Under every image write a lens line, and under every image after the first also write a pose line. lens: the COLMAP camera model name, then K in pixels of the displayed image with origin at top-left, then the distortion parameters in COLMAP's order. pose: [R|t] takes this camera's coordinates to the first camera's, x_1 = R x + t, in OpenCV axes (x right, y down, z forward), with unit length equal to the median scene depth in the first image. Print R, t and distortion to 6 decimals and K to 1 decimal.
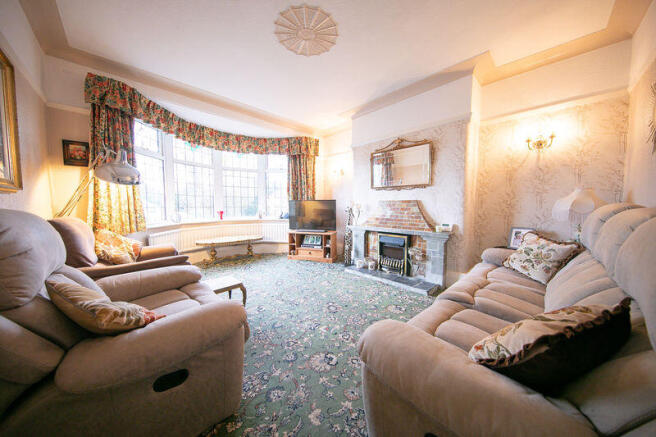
lens RADIAL K [[211.2, 0, 333.2], [0, 211.2, 217.6], [0, 0, 1]] dist [-0.000366, -0.000114]
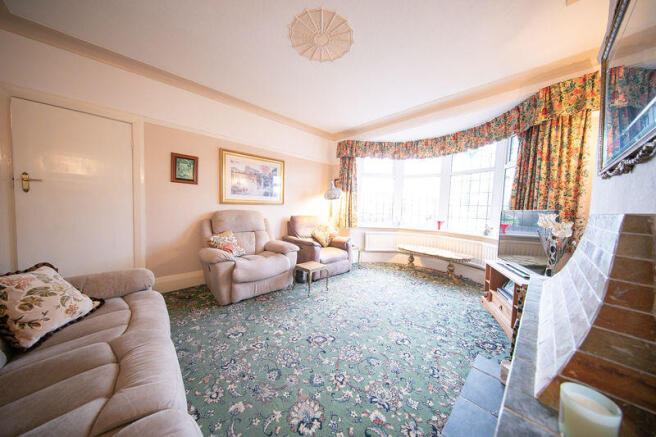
lens RADIAL K [[211.2, 0, 333.2], [0, 211.2, 218.1], [0, 0, 1]] dist [-0.000366, -0.000114]
pose [[-0.021643, 0.052836, -0.998369, 0.537565], [-0.090601, 0.994390, 0.054589, -0.064308], [0.995652, 0.091634, -0.016735, 0.691939]]
